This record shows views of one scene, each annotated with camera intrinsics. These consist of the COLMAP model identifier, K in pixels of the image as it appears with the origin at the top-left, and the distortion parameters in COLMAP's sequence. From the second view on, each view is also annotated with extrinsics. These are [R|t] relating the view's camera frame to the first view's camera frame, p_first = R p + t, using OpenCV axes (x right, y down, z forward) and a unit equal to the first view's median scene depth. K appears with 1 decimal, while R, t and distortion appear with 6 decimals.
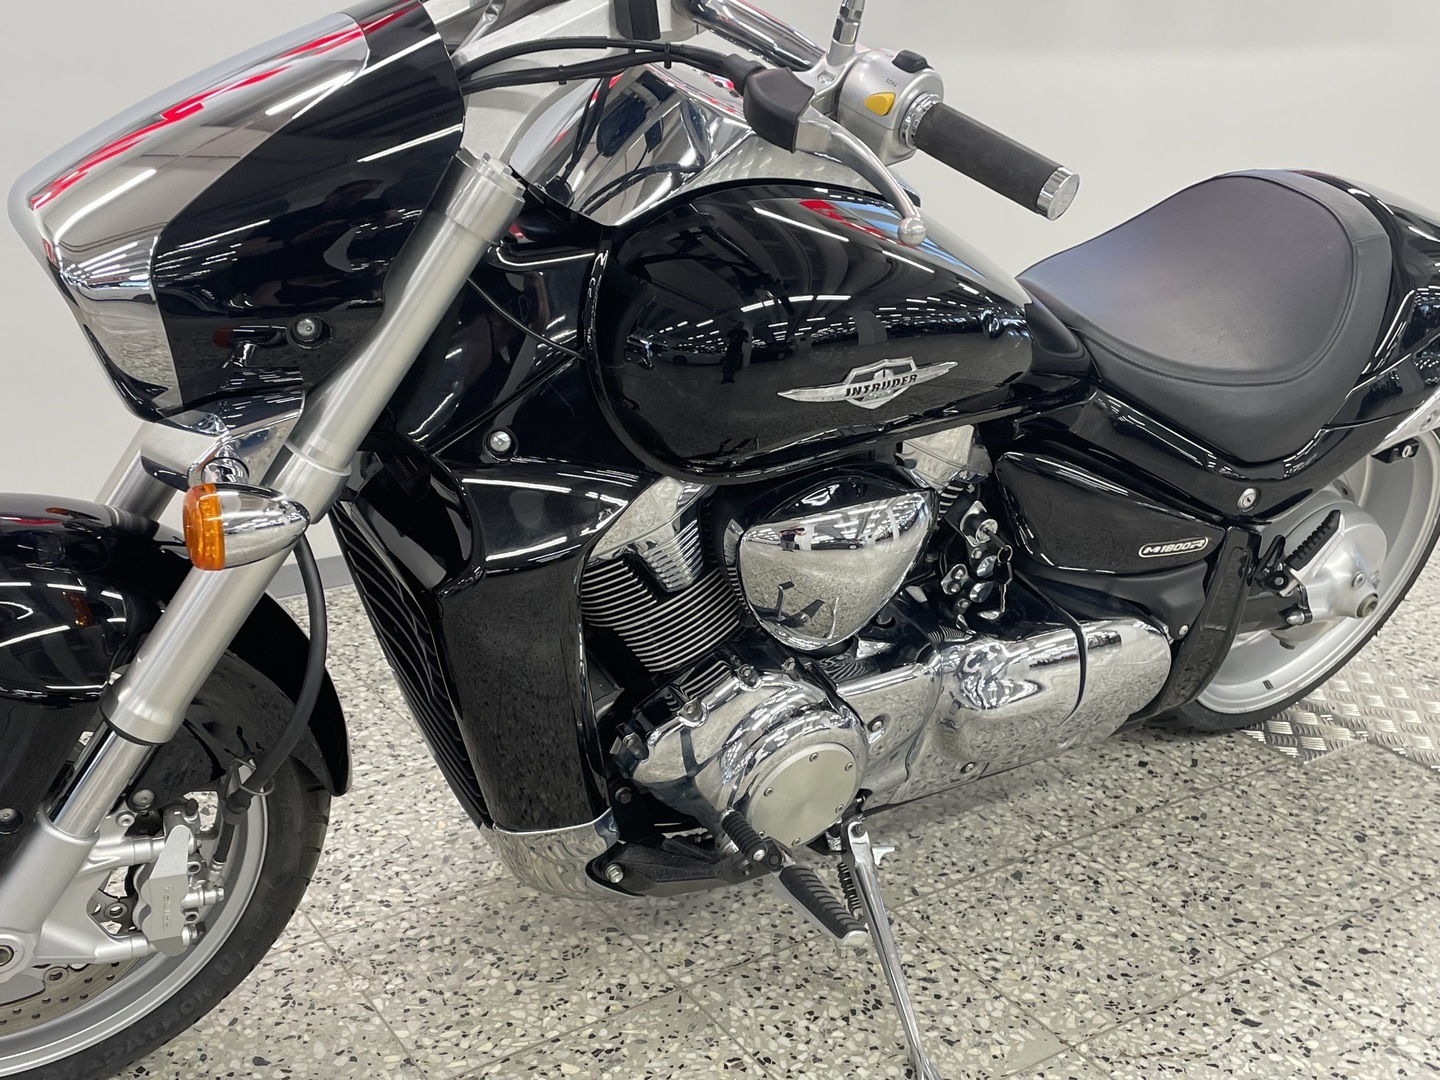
lens RADIAL K [[1525.3, 0, 720.0], [0, 1525.3, 516.0], [0, 0, 1]] dist [0.011188, -0.005908]
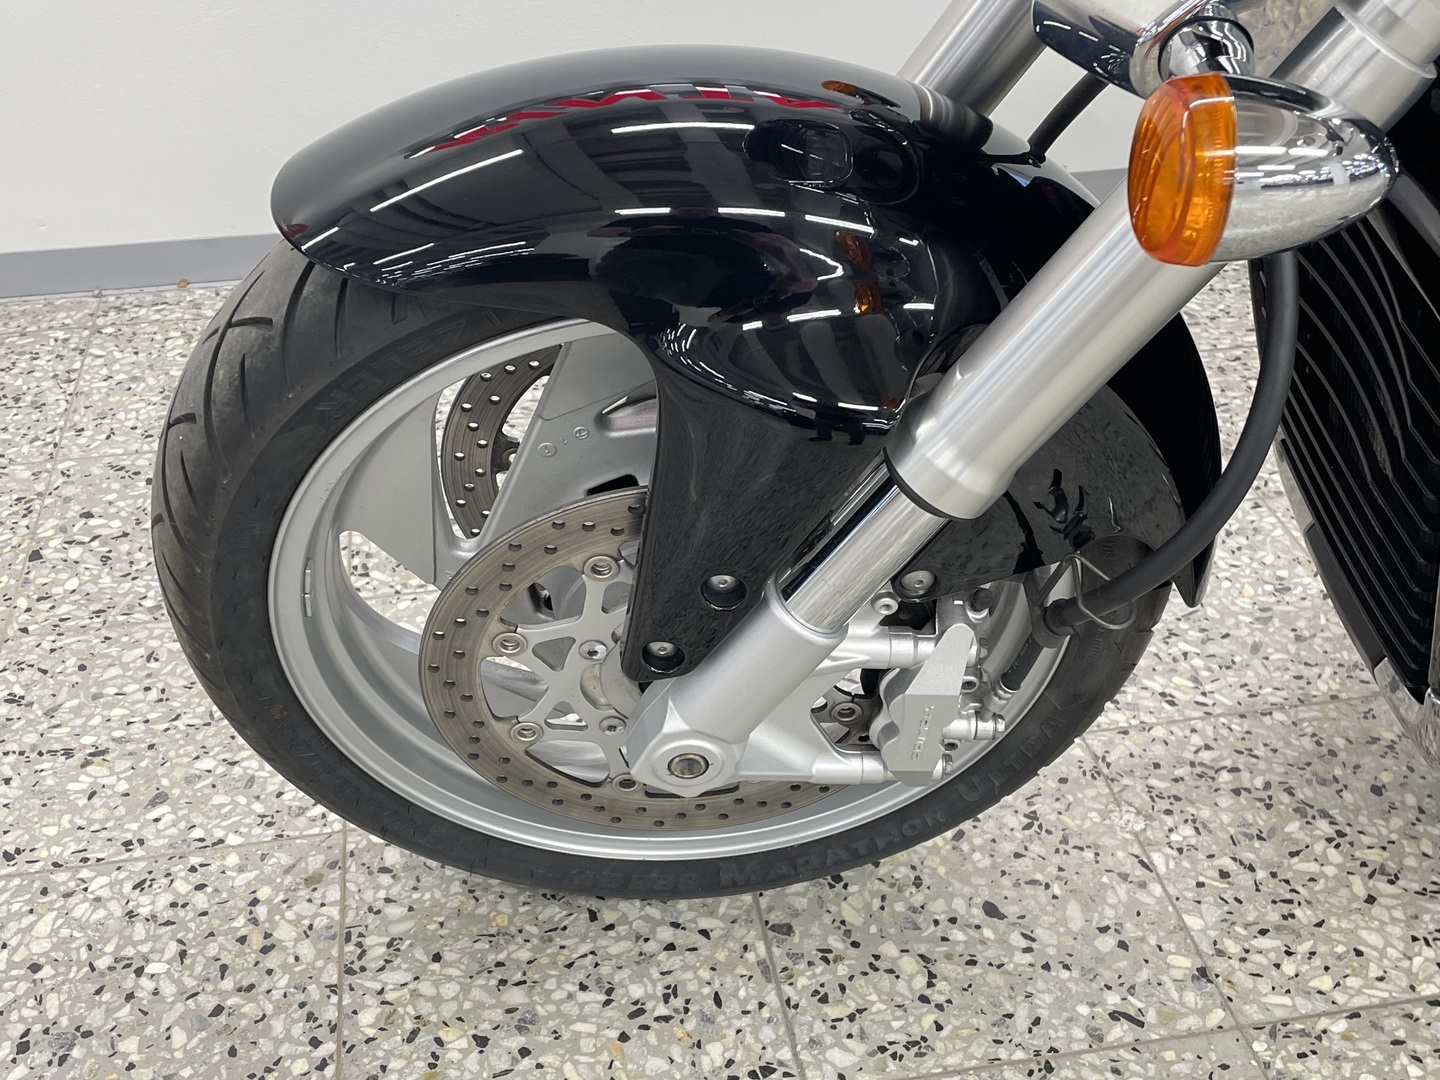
lens RADIAL K [[1596.7, 0, 726.6], [0, 1596.7, 545.1], [0, 0, 1]] dist [0.060589, -0.039266]
pose [[0.906275, 0.208898, -0.367461, -0.163681], [-0.104319, 0.952989, 0.284481, -0.005400], [0.409614, -0.219485, 0.885462, 0.304375]]
